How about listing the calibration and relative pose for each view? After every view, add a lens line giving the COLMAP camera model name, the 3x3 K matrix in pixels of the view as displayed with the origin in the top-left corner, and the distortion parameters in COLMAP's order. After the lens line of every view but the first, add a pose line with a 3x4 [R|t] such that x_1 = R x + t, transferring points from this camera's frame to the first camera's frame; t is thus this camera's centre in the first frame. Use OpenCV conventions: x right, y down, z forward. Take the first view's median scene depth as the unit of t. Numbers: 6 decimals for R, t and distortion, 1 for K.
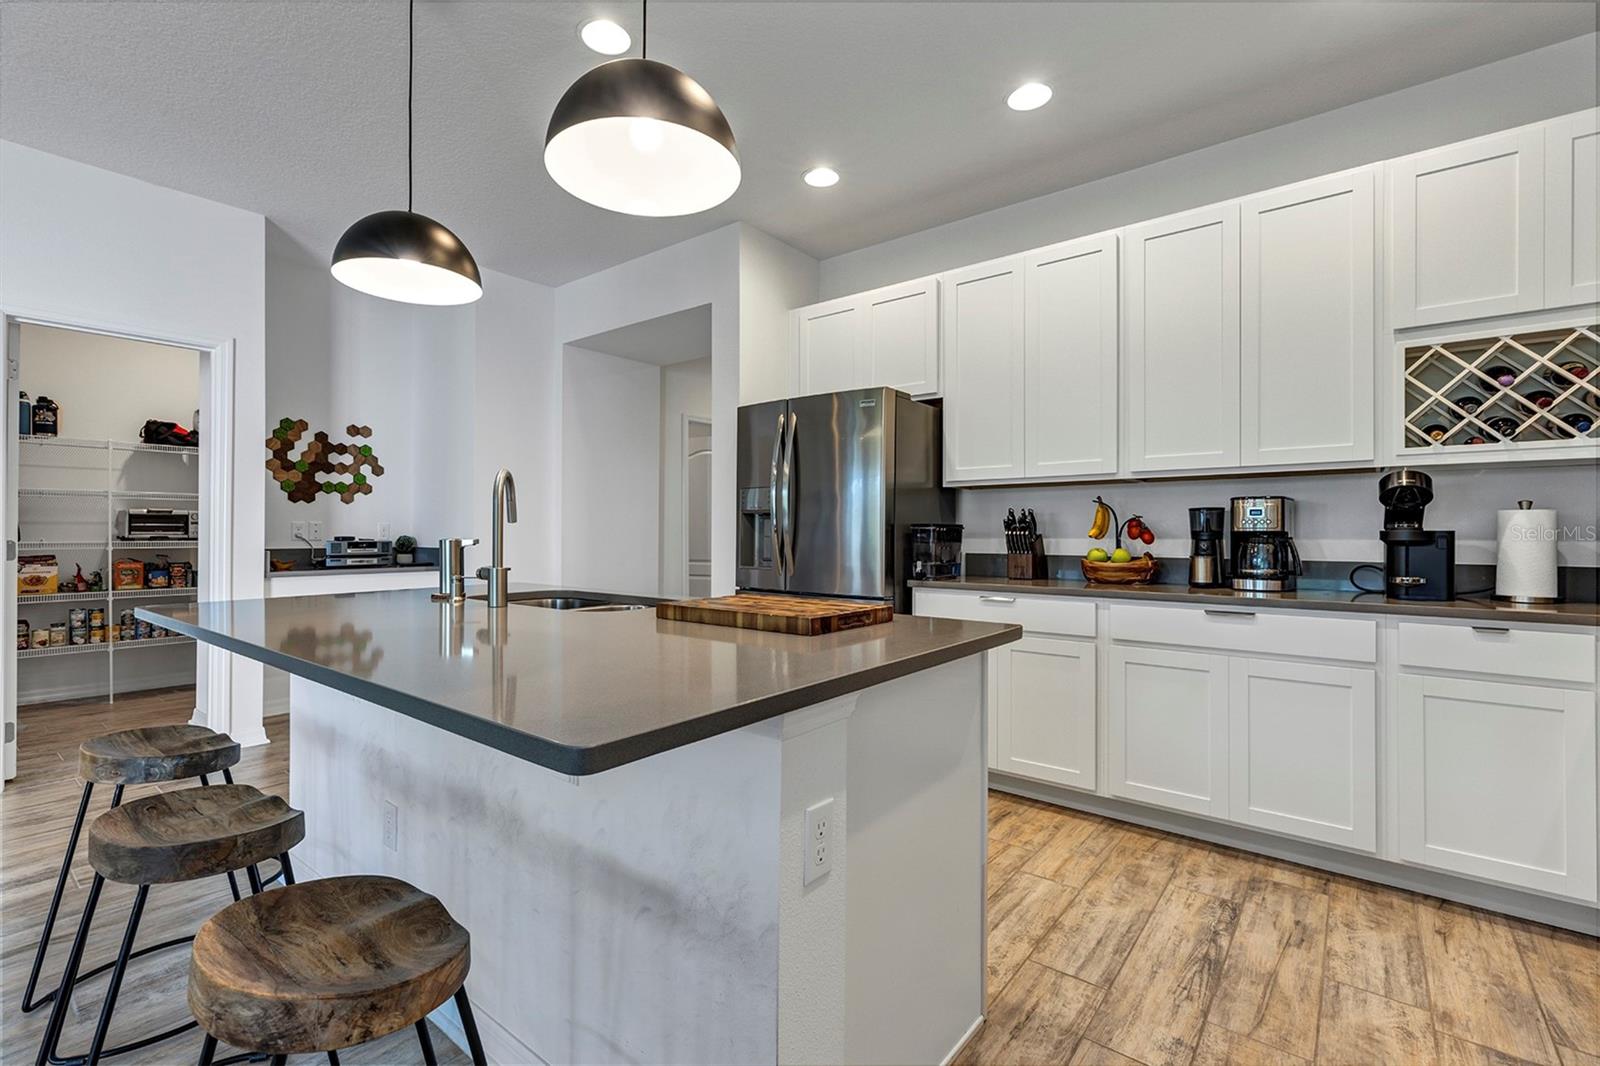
lens RADIAL K [[722.5, 0, 801.2], [0, 722.5, 524.2], [0, 0, 1]] dist [0.005341, 0.000369]
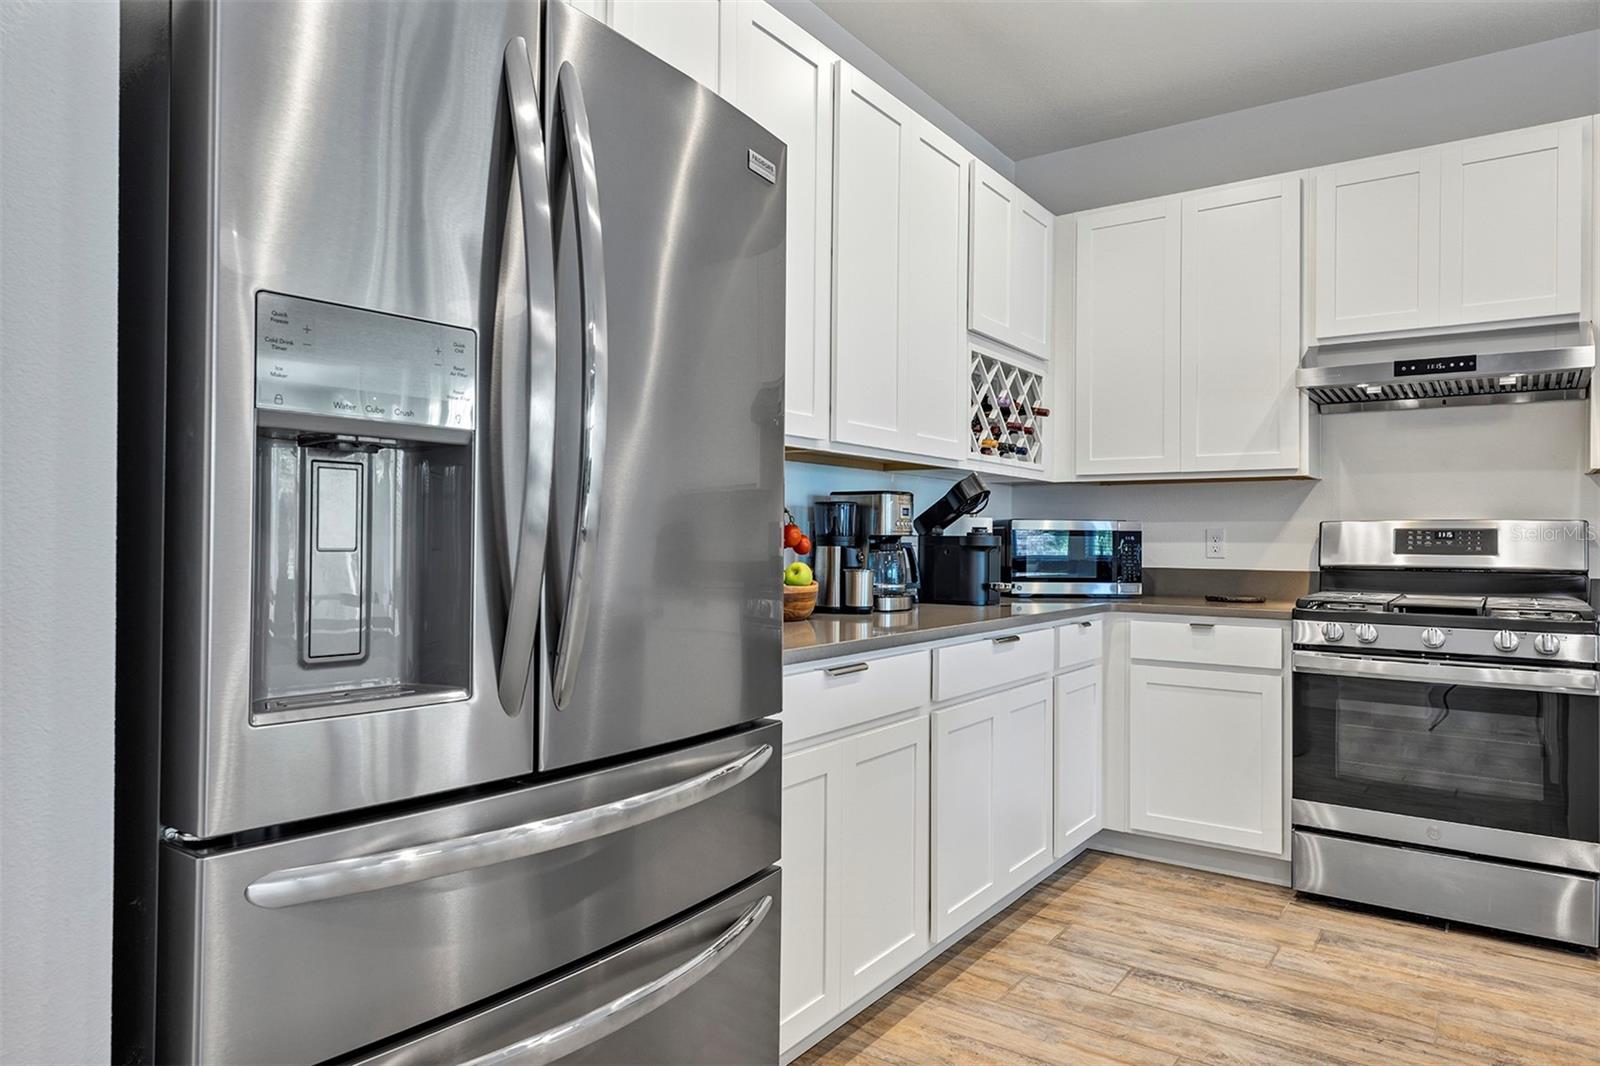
lens RADIAL K [[990.9, 0, 795.3], [0, 990.9, 534.3], [0, 0, 1]] dist [0.004679, 0.001012]
pose [[-0.042824, 0.001506, 0.999081, -0.494370], [-0.023613, 0.999718, -0.002519, 0.016145], [-0.998804, -0.023699, -0.042777, 1.290133]]
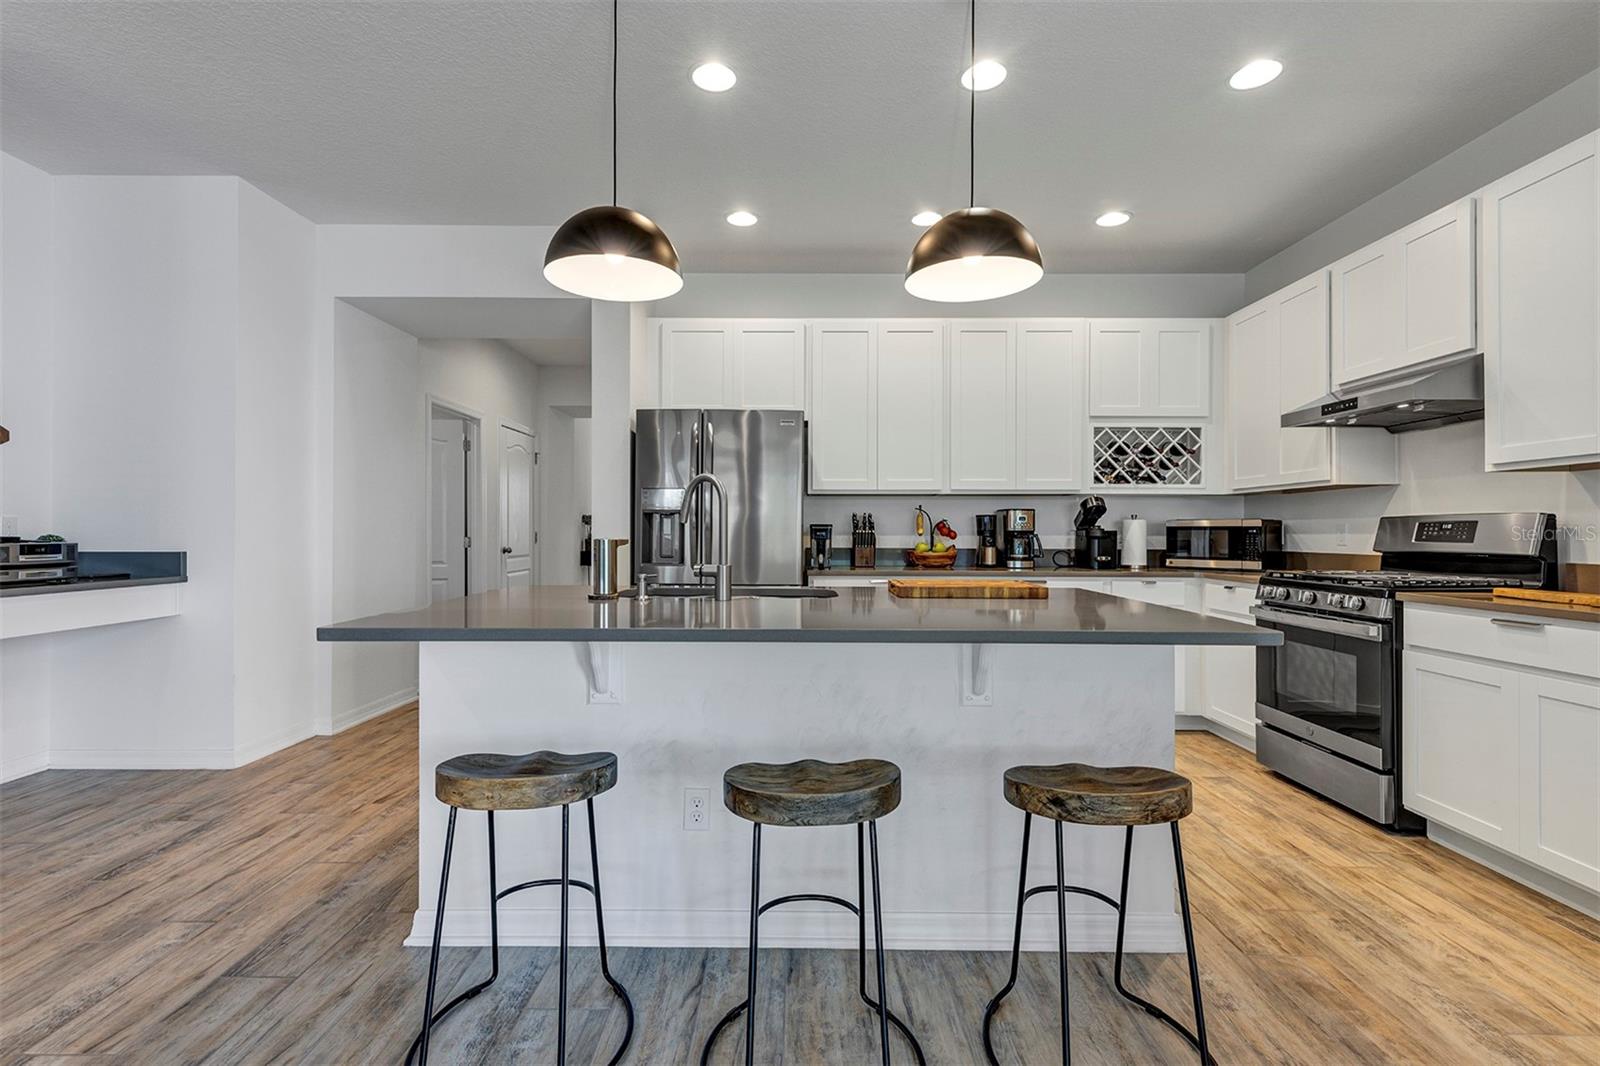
lens RADIAL K [[722.5, 0, 807.6], [0, 722.5, 537.7], [0, 0, 1]] dist [0.005341, 0.000369]
pose [[0.780003, -0.005917, 0.625748, -0.807830], [-0.009082, 0.999743, 0.020775, -0.003862], [-0.625710, -0.021888, 0.779749, 0.056845]]
